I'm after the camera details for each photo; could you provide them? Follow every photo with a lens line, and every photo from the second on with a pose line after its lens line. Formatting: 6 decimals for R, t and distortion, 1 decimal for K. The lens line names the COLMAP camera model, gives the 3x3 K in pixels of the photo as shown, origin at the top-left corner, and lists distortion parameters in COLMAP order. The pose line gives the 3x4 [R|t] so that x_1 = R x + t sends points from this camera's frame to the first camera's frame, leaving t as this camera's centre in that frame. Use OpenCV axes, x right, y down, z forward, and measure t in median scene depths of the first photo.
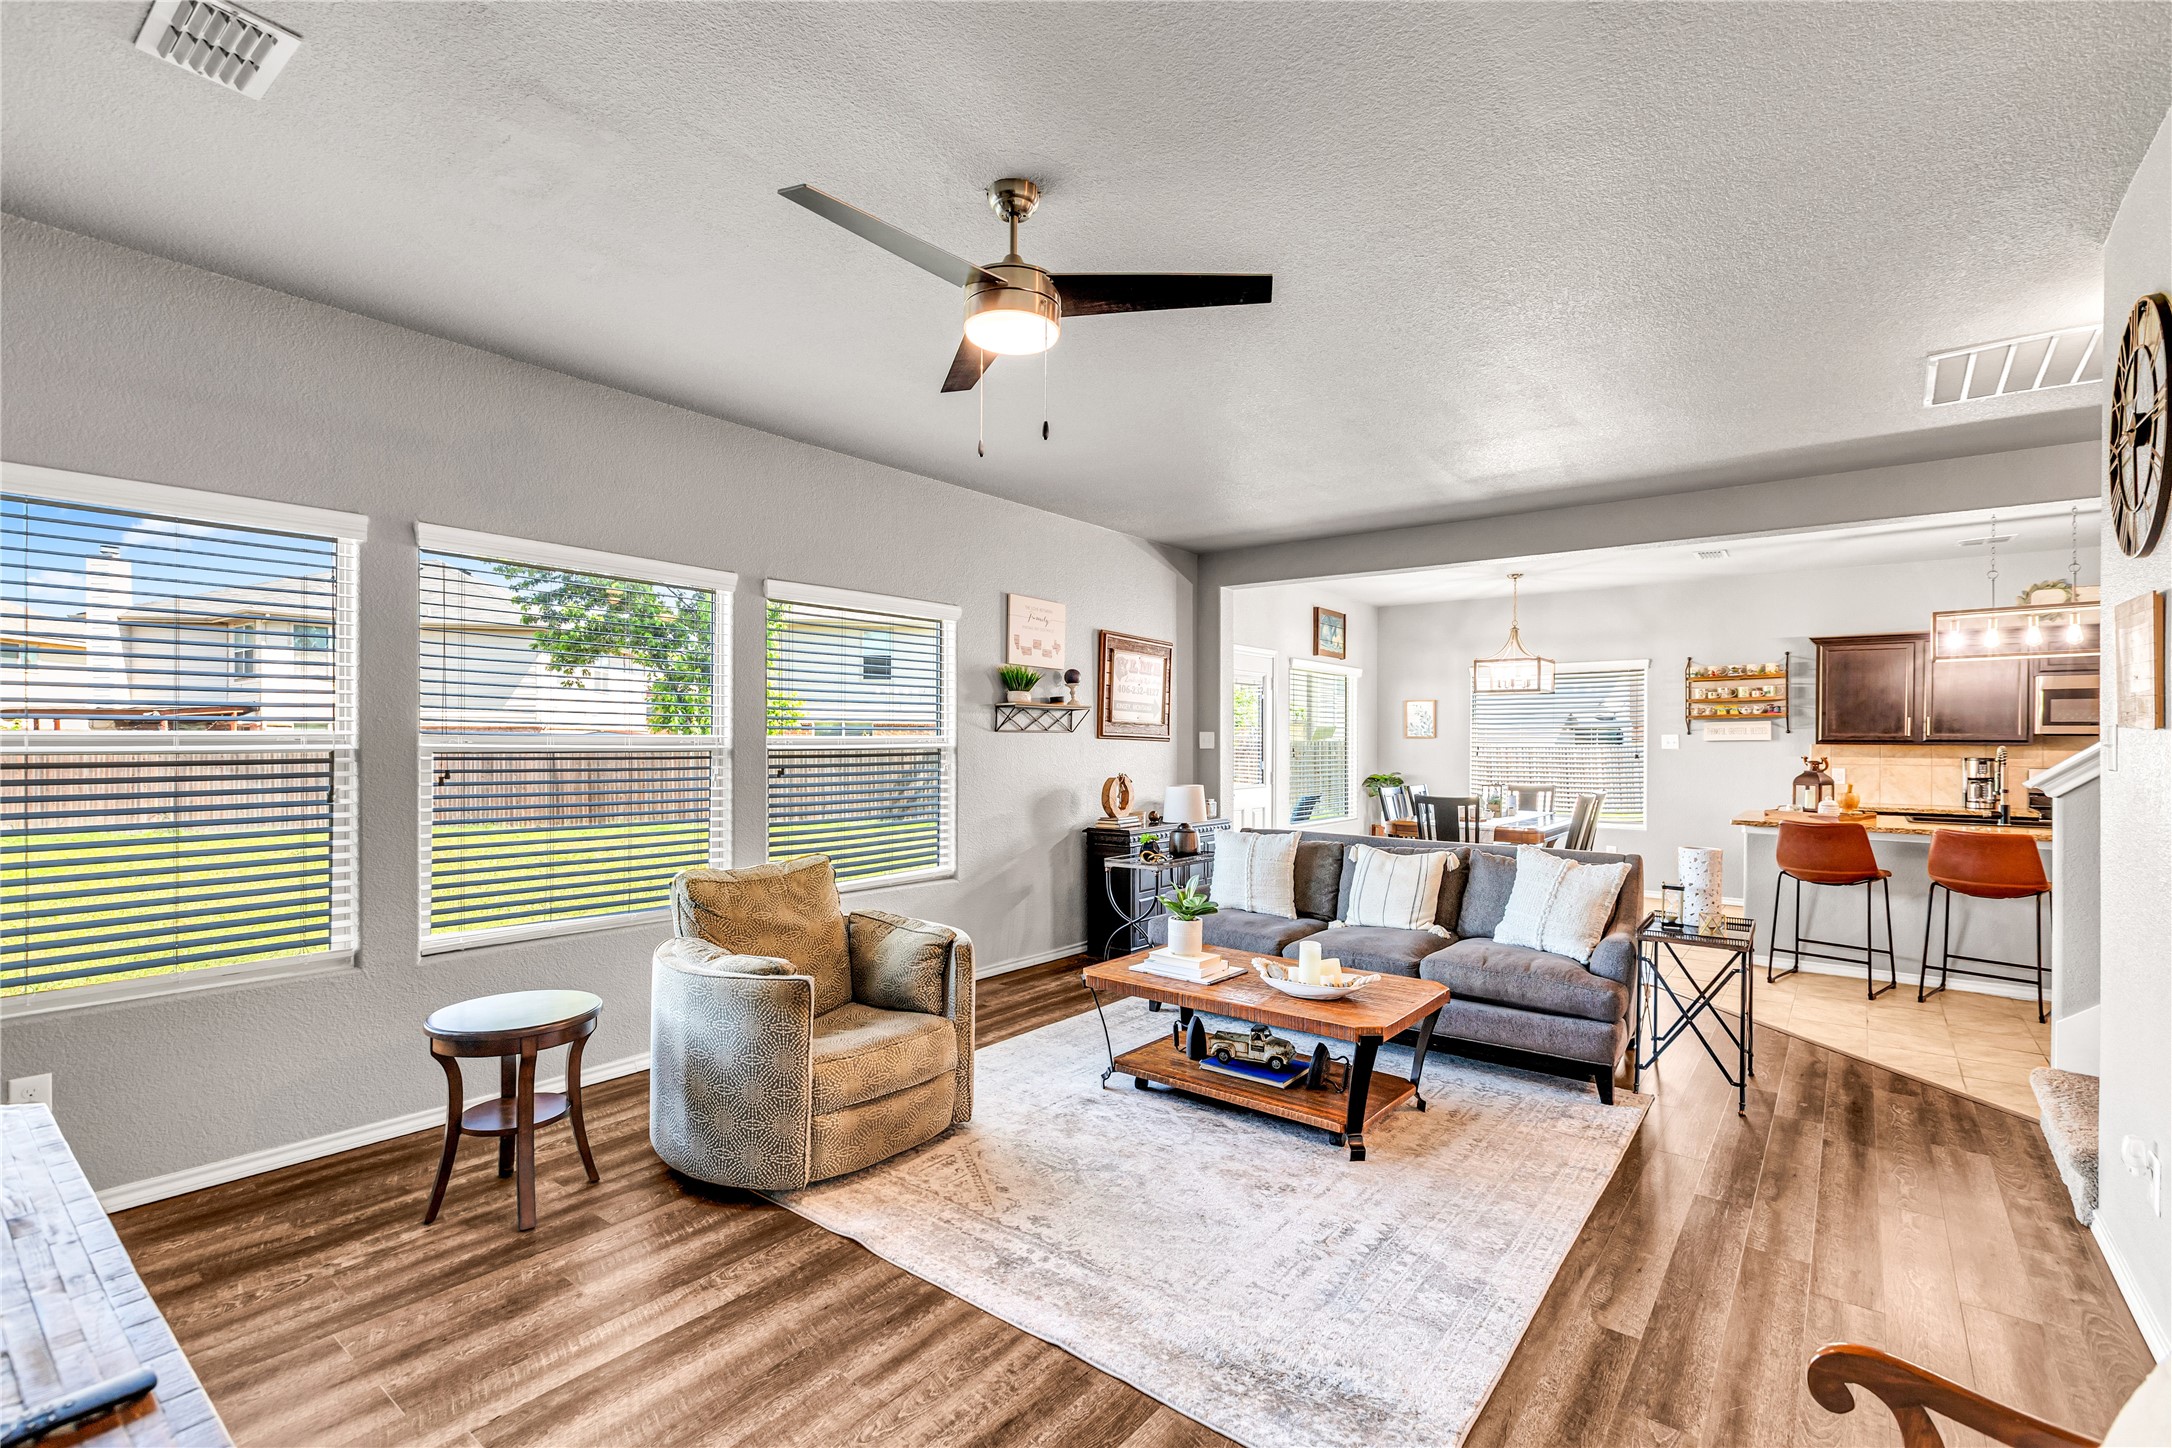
lens RADIAL K [[983.2, 0, 1091.5], [0, 983.2, 744.0], [0, 0, 1]] dist [0.004088, -0.000332]
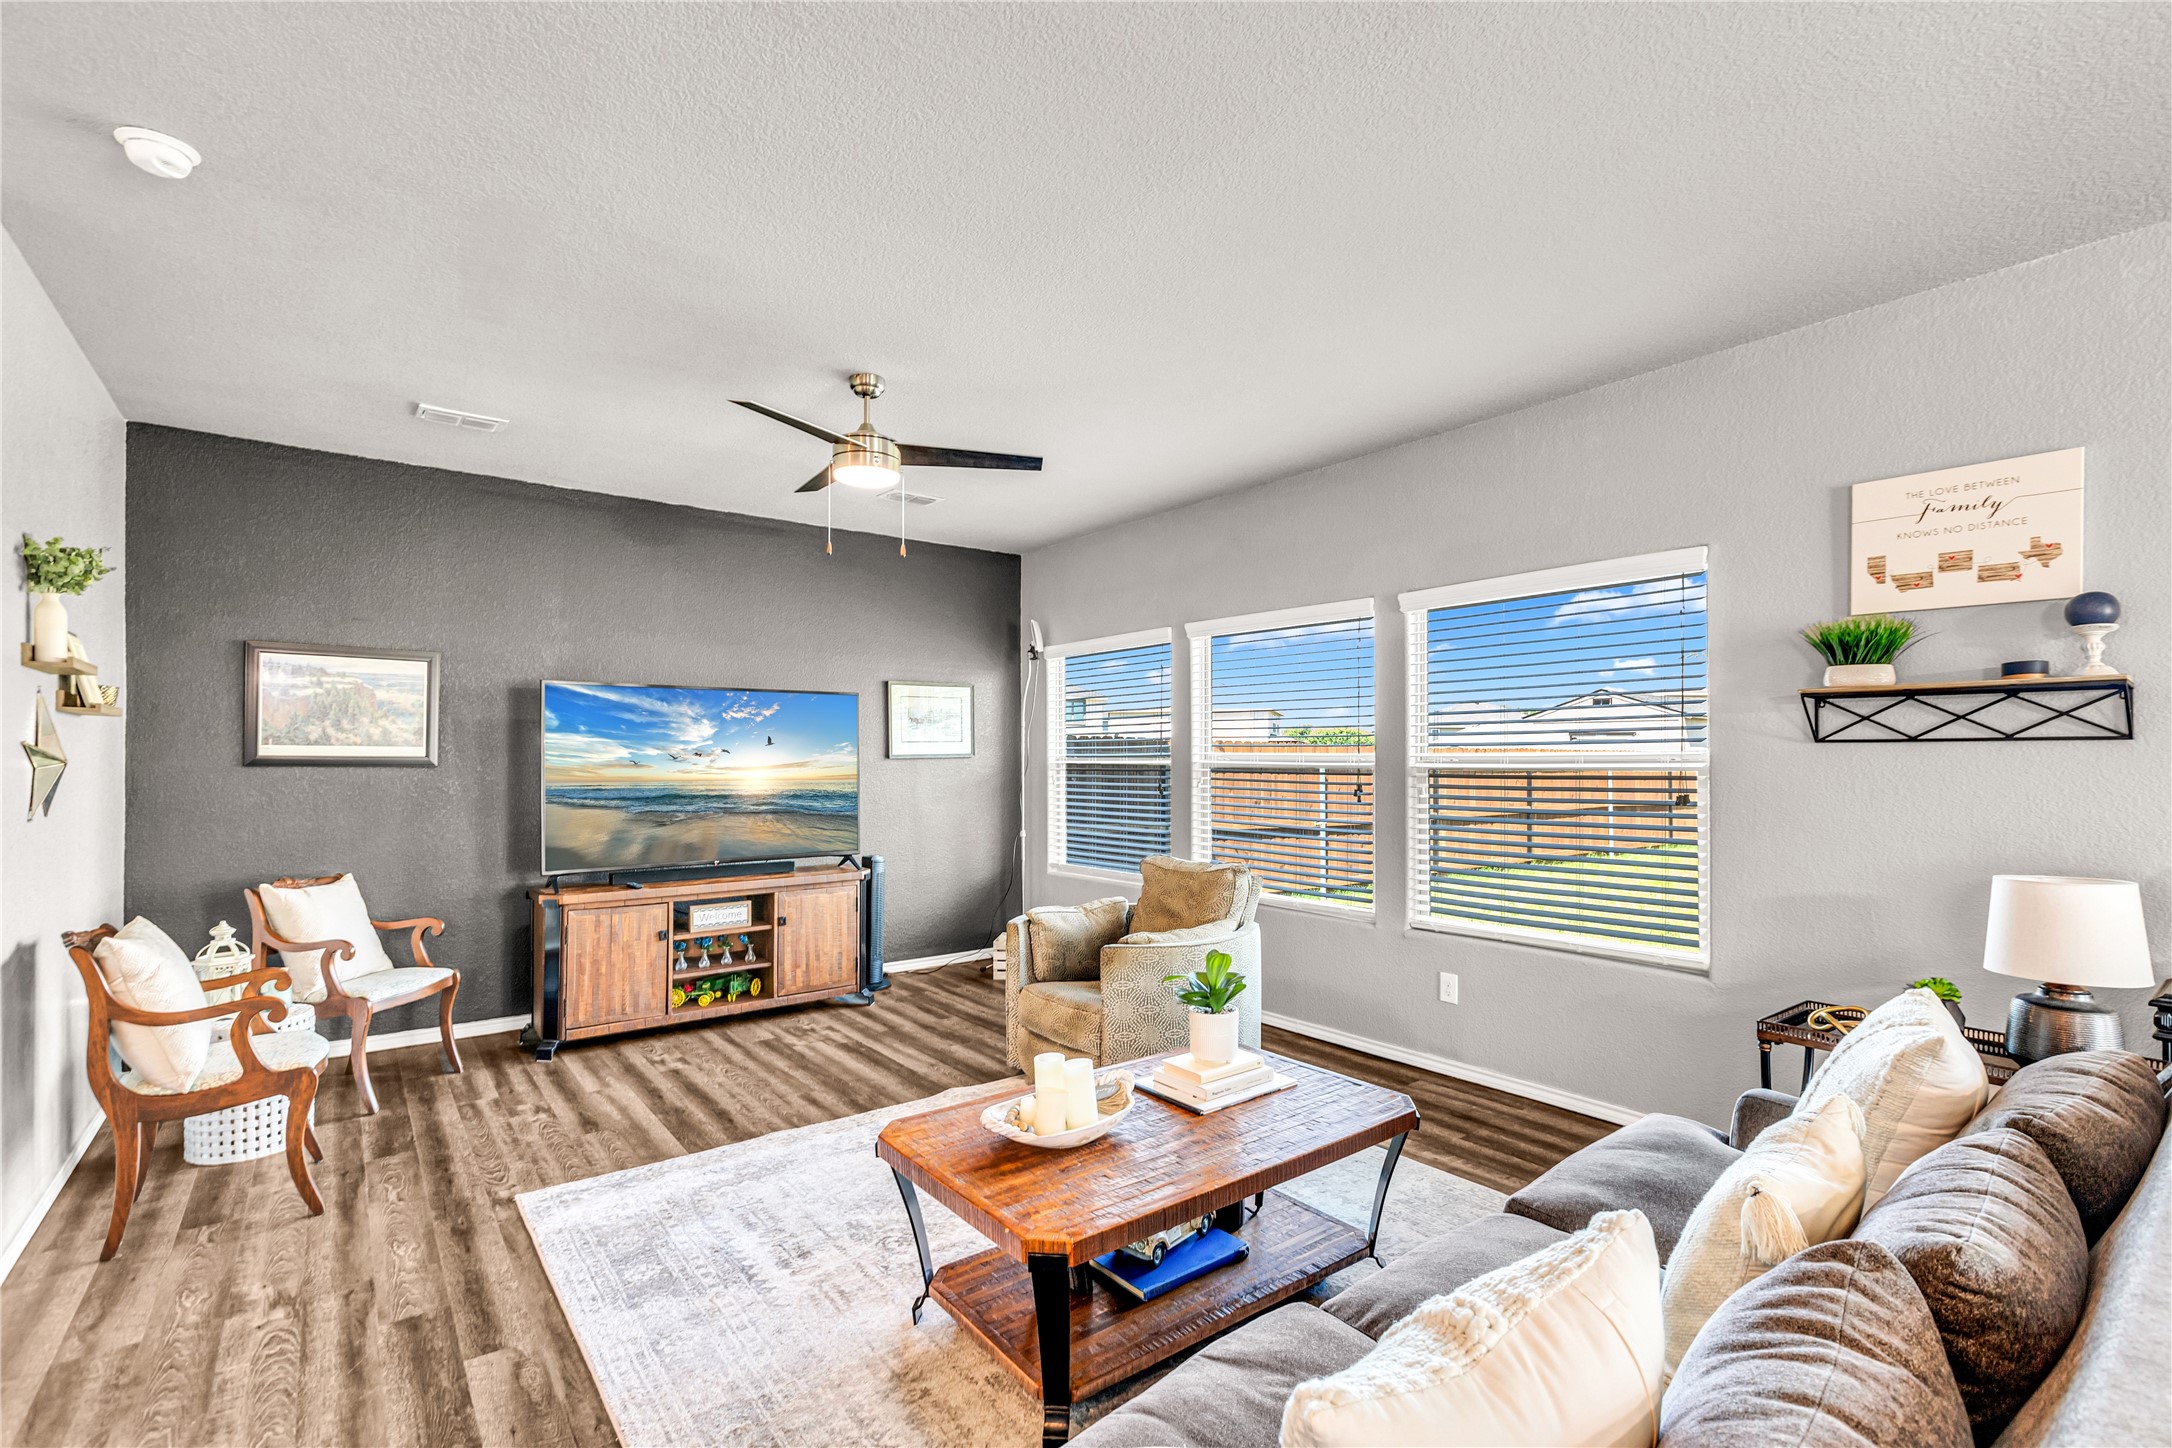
lens RADIAL K [[983.2, 0, 1083.8], [0, 983.2, 737.6], [0, 0, 1]] dist [0.004088, -0.000332]
pose [[-0.252633, -0.022568, -0.967299, 0.470966], [-0.005920, 0.999745, -0.021779, -0.000571], [0.967544, 0.000224, -0.252702, 0.636154]]
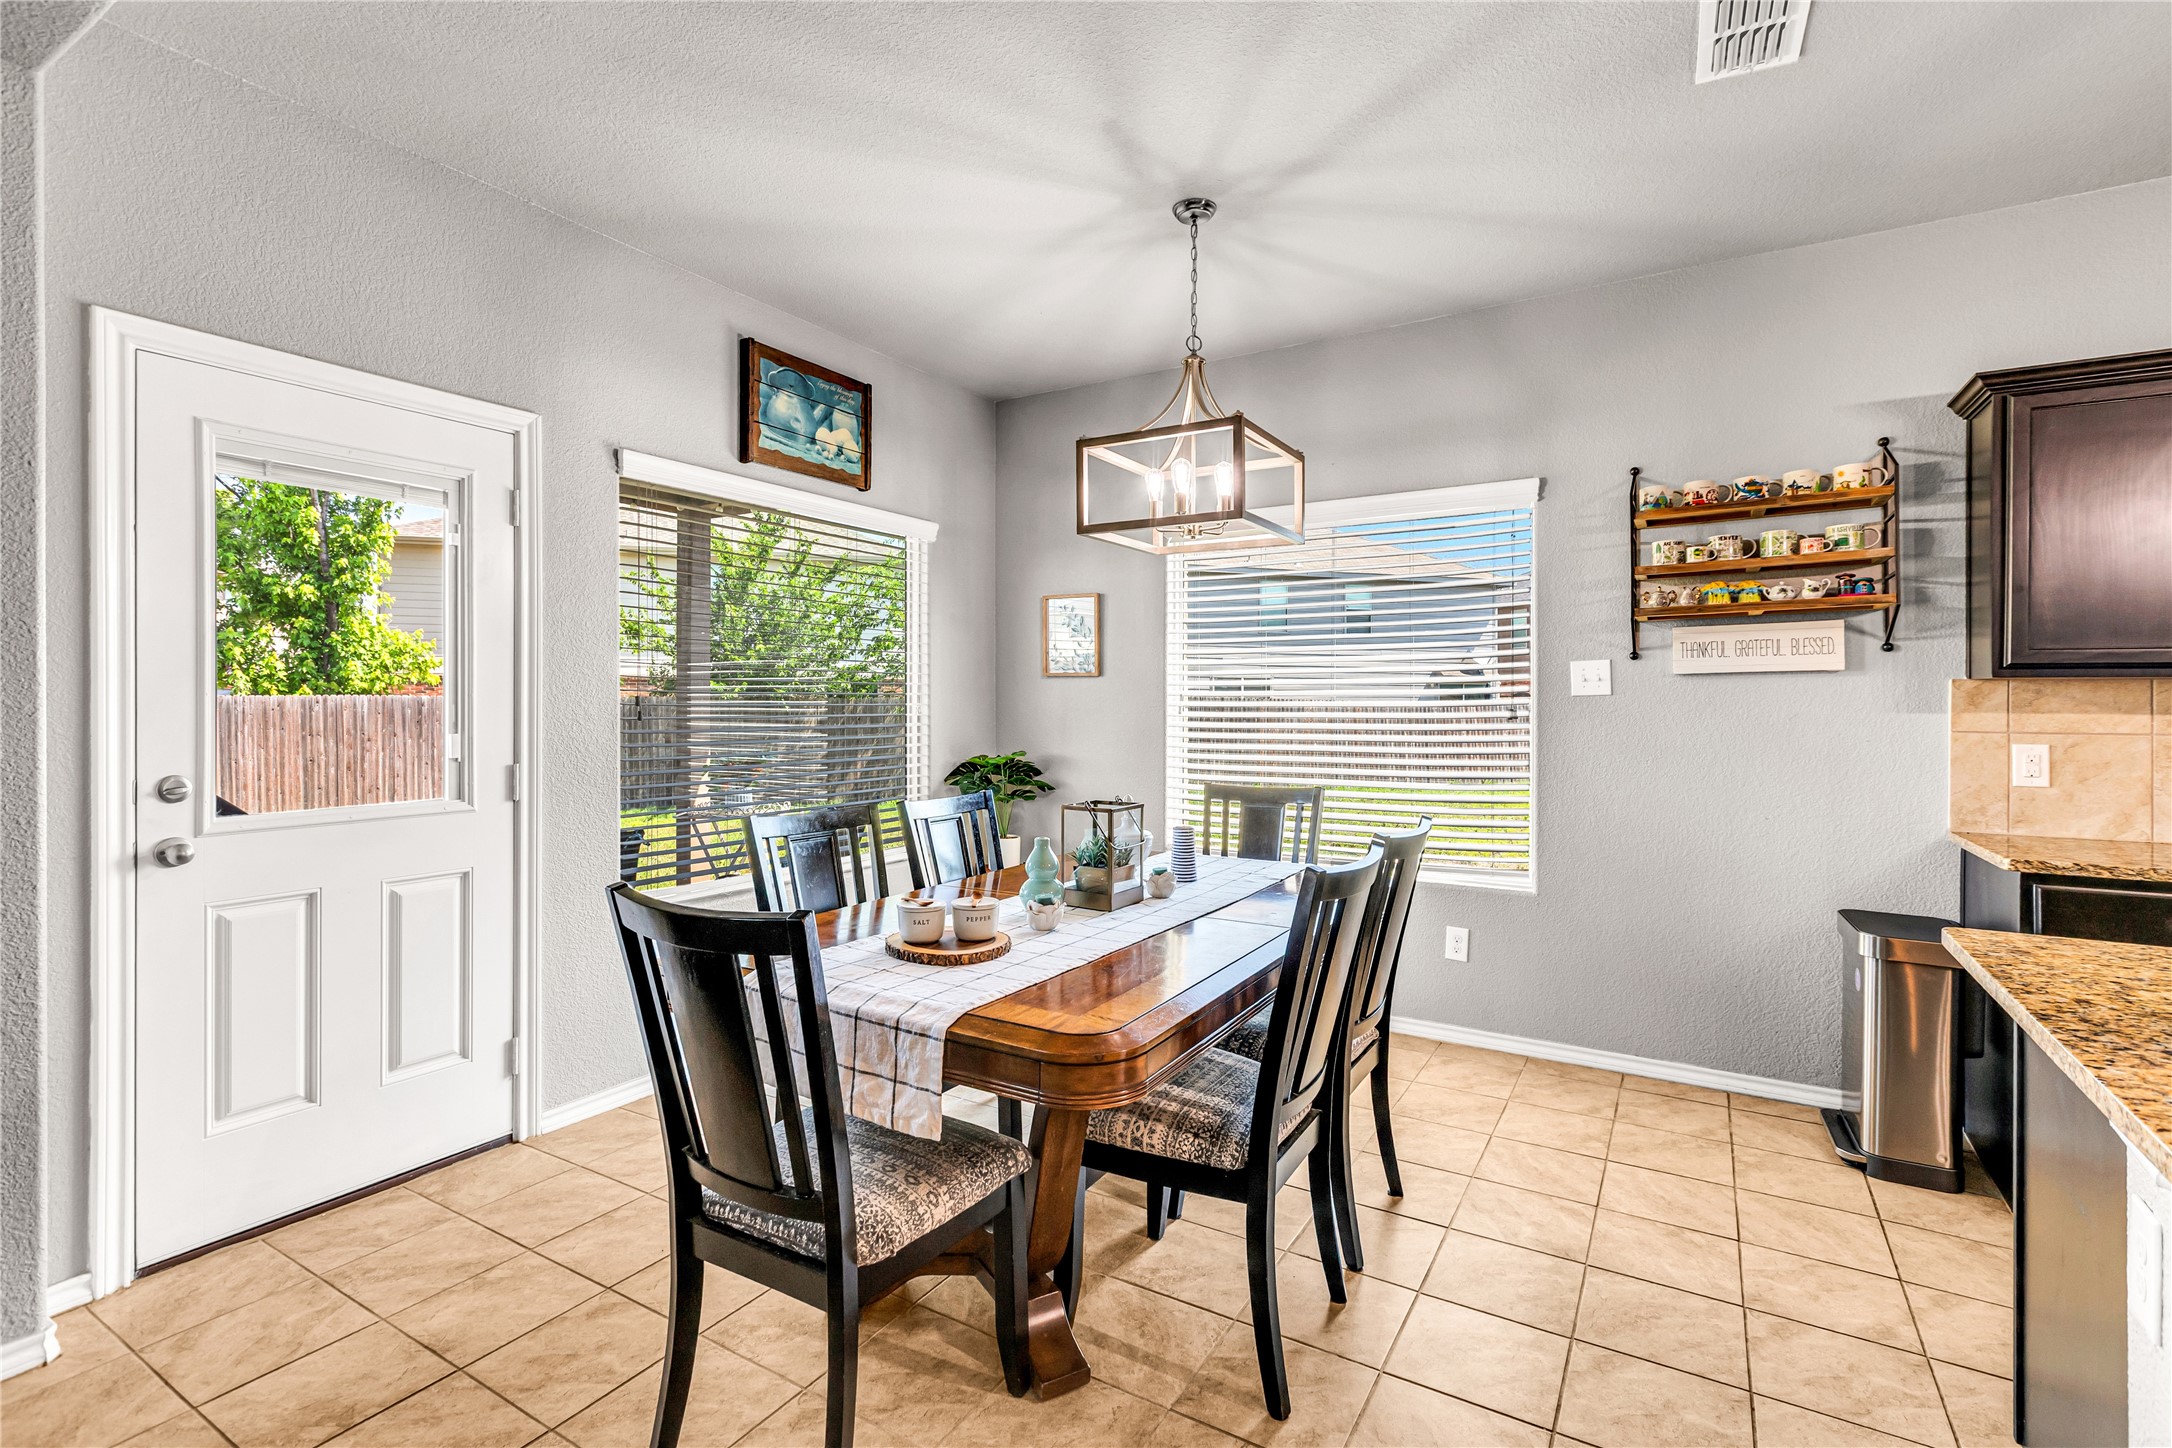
lens RADIAL K [[983.2, 0, 1099.0], [0, 983.2, 705.1], [0, 0, 1]] dist [0.004088, -0.000332]
pose [[0.992866, -0.003134, 0.119193, 0.438311], [0.002865, 0.999993, 0.002429, 0.009676], [-0.119200, -0.002070, 0.992868, 0.804394]]
